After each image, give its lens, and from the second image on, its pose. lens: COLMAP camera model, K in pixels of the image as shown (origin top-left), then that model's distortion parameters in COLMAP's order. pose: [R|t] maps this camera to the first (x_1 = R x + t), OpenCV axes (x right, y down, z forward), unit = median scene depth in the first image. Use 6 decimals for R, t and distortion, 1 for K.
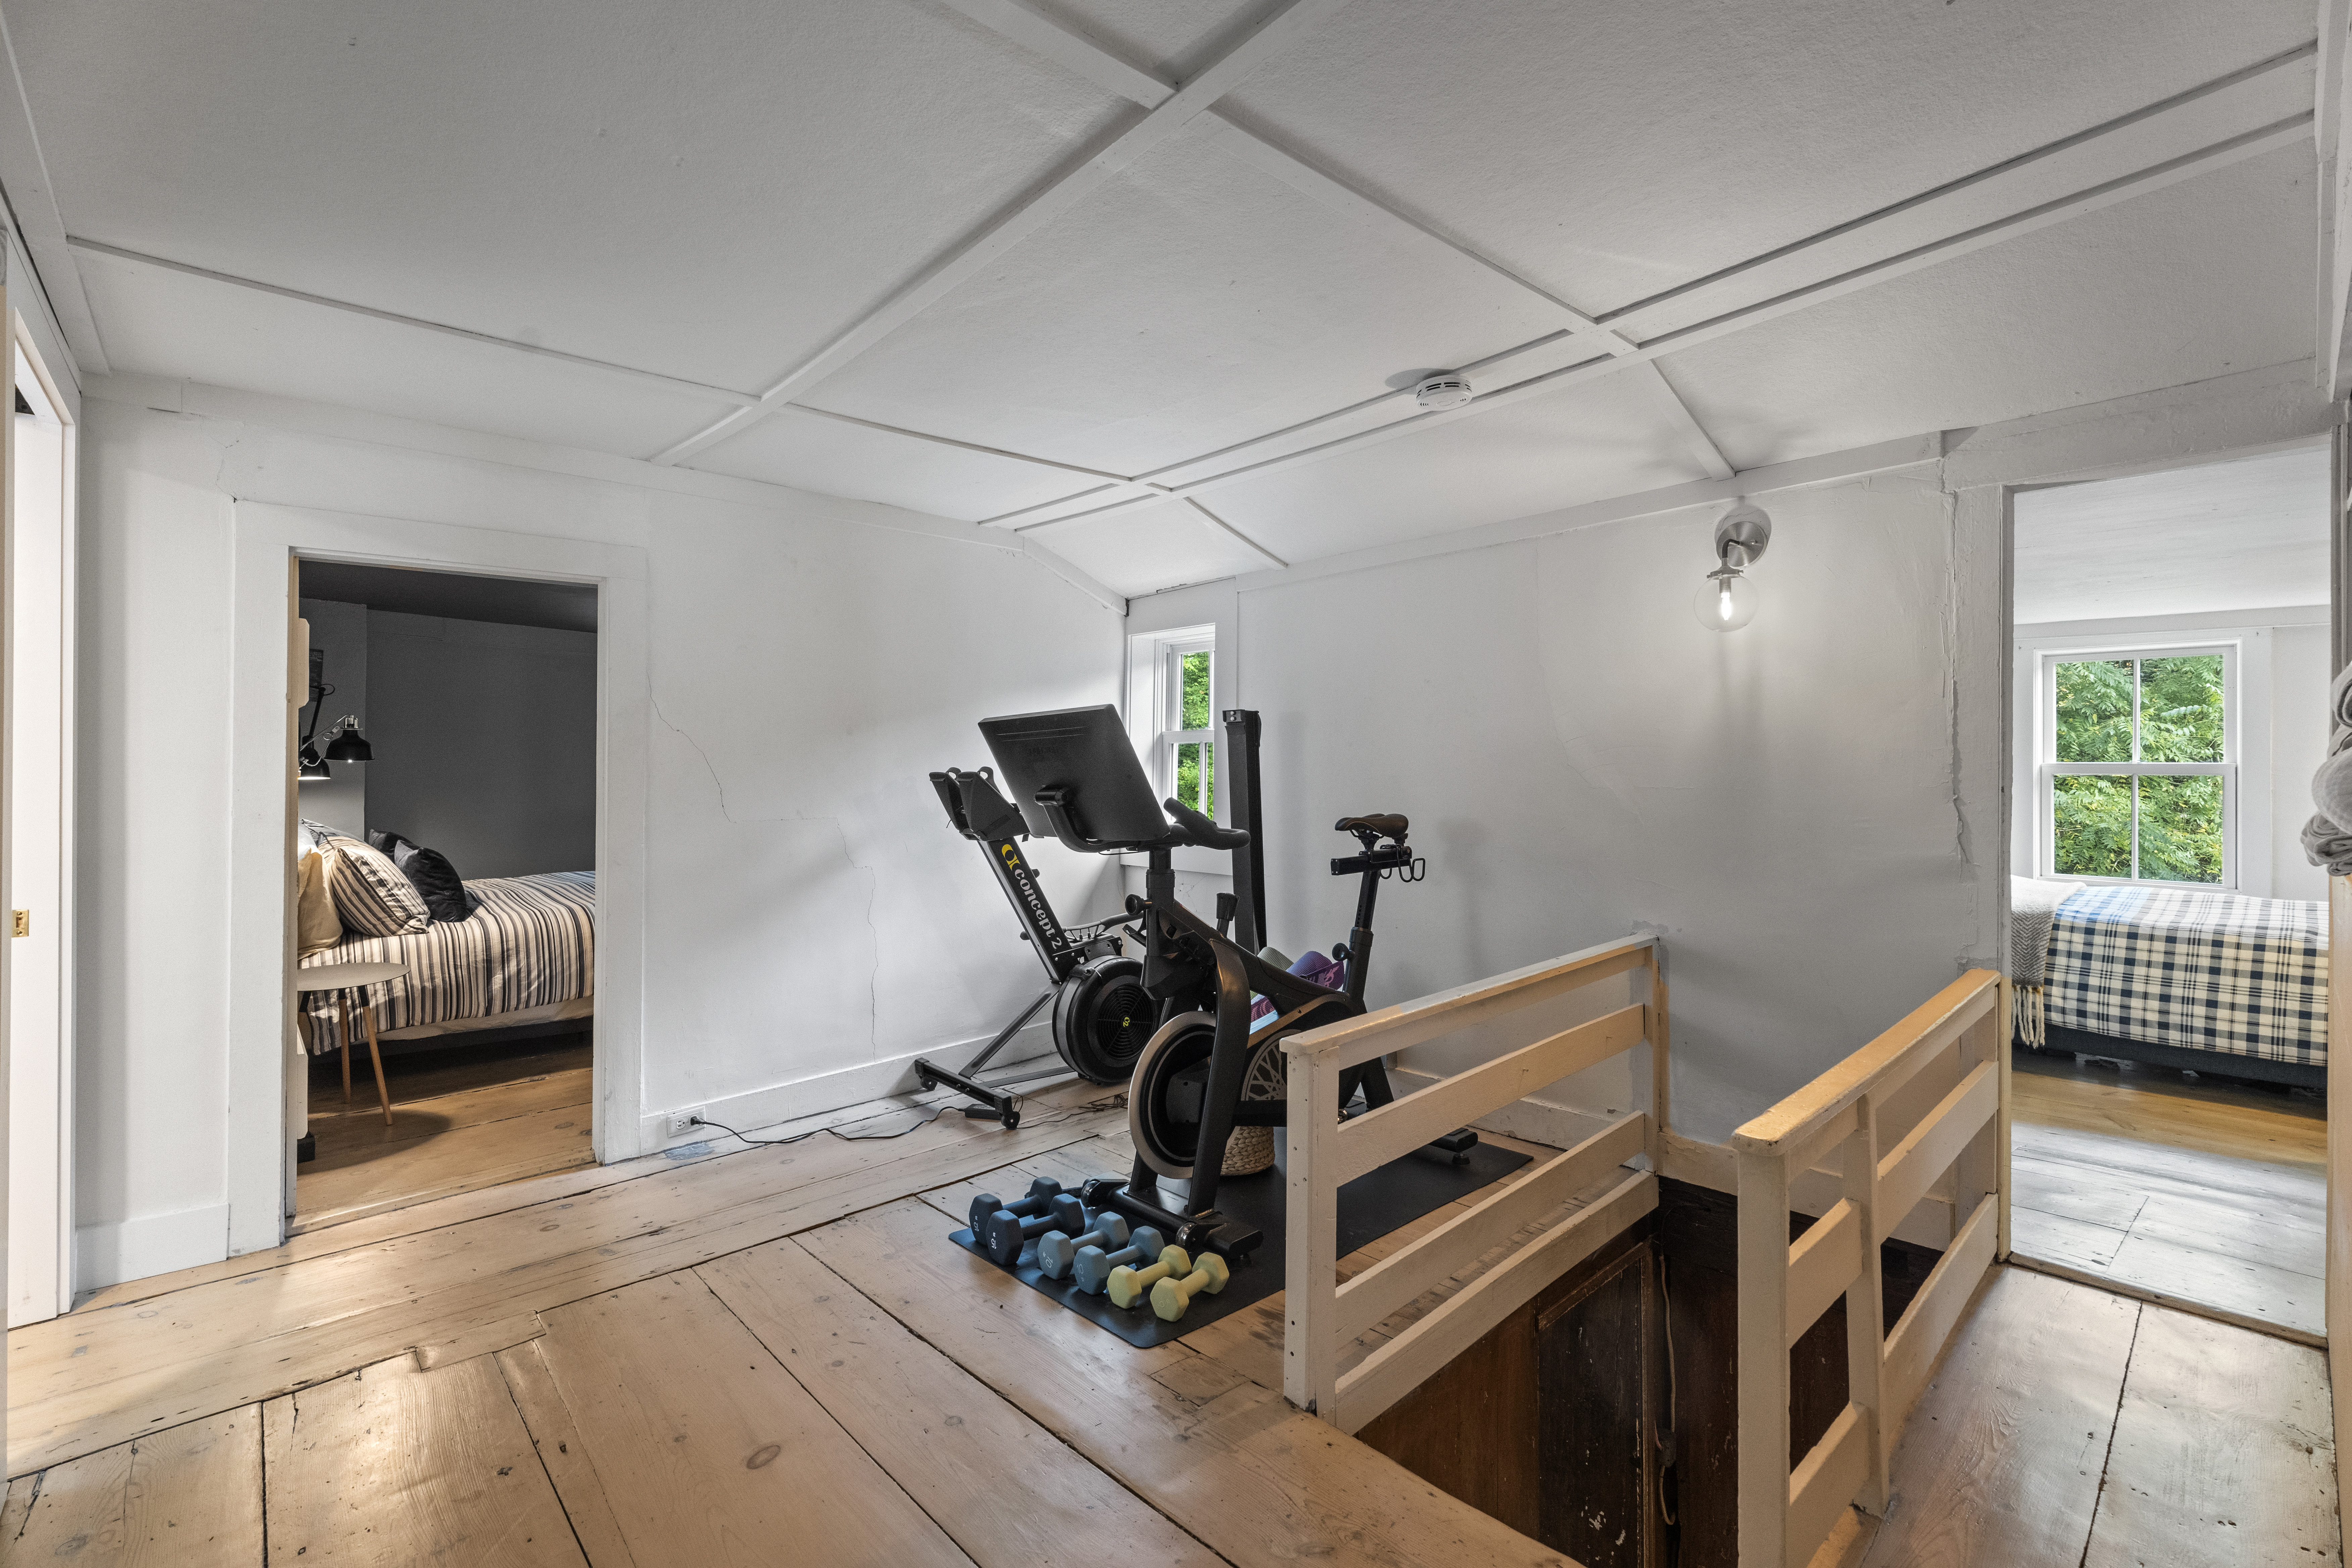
lens RADIAL K [[1043.3, 0, 1181.3], [0, 1043.3, 759.4], [0, 0, 1]] dist [0.003670, 0.000303]
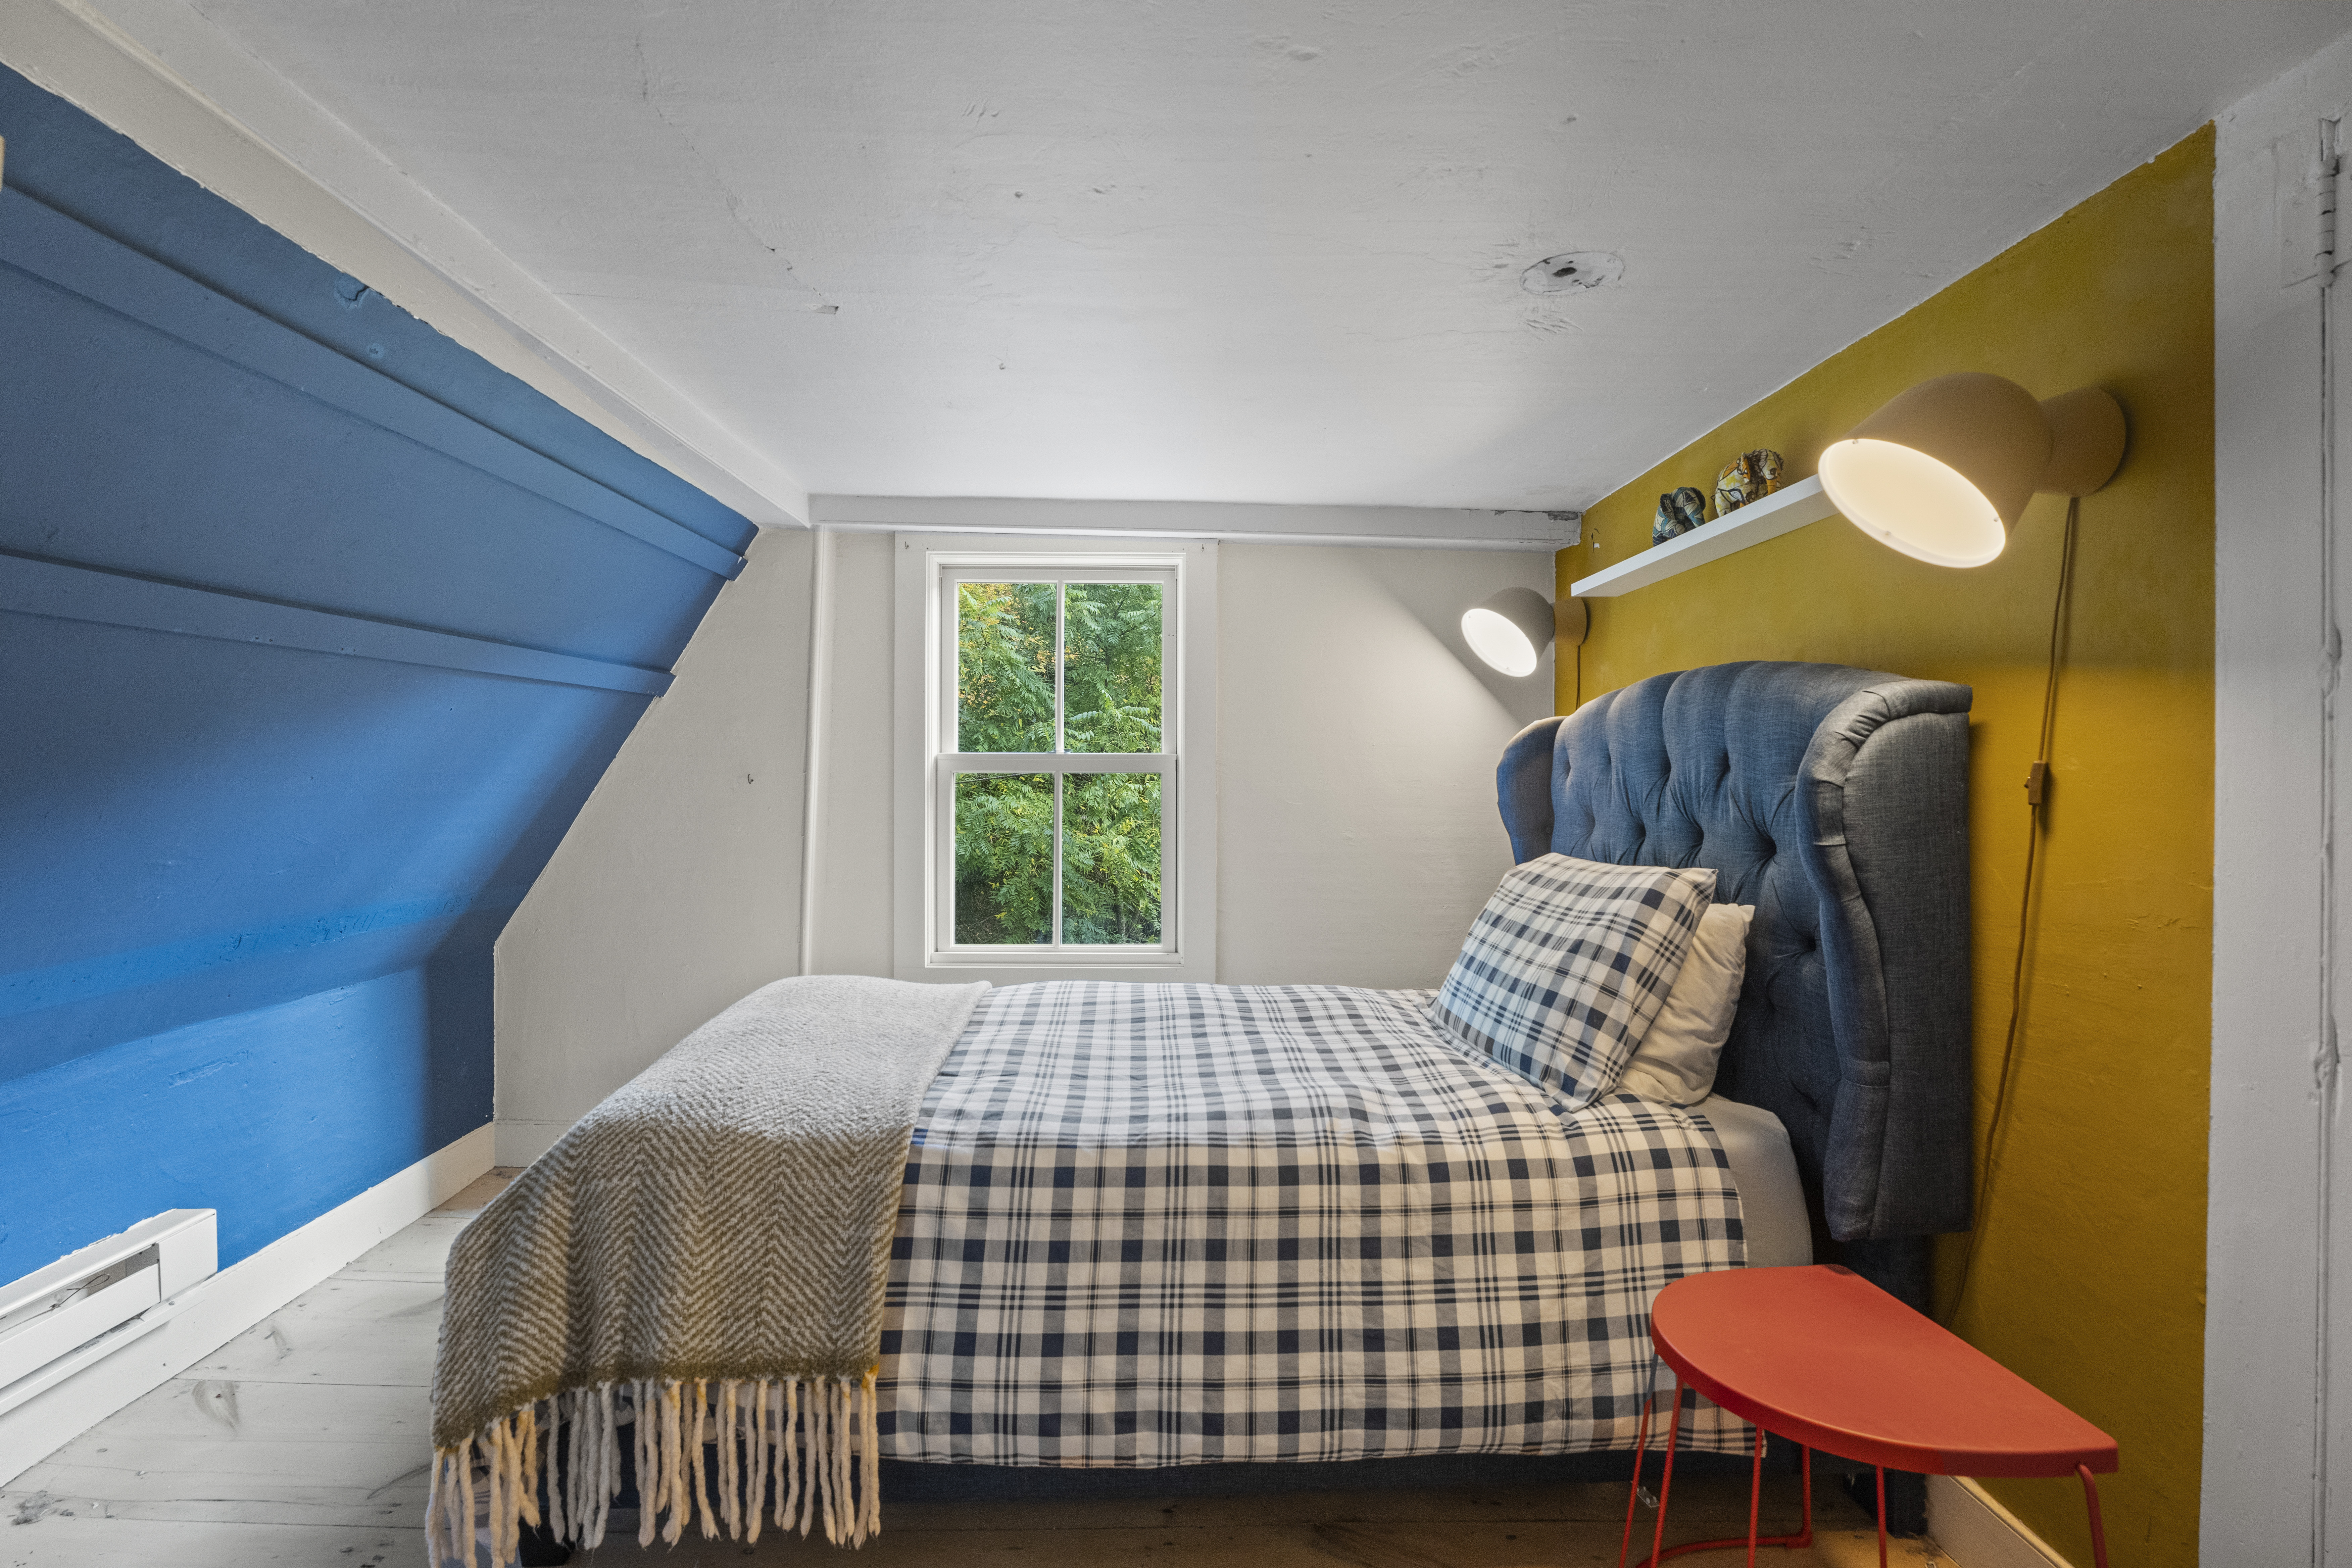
lens RADIAL K [[1043.3, 0, 1175.7], [0, 1043.3, 779.9], [0, 0, 1]] dist [0.003670, 0.000303]
pose [[0.650829, -0.004735, 0.759209, 0.622686], [-0.002755, 0.999959, 0.008598, 0.017051], [-0.759219, -0.007687, 0.650790, 0.695879]]
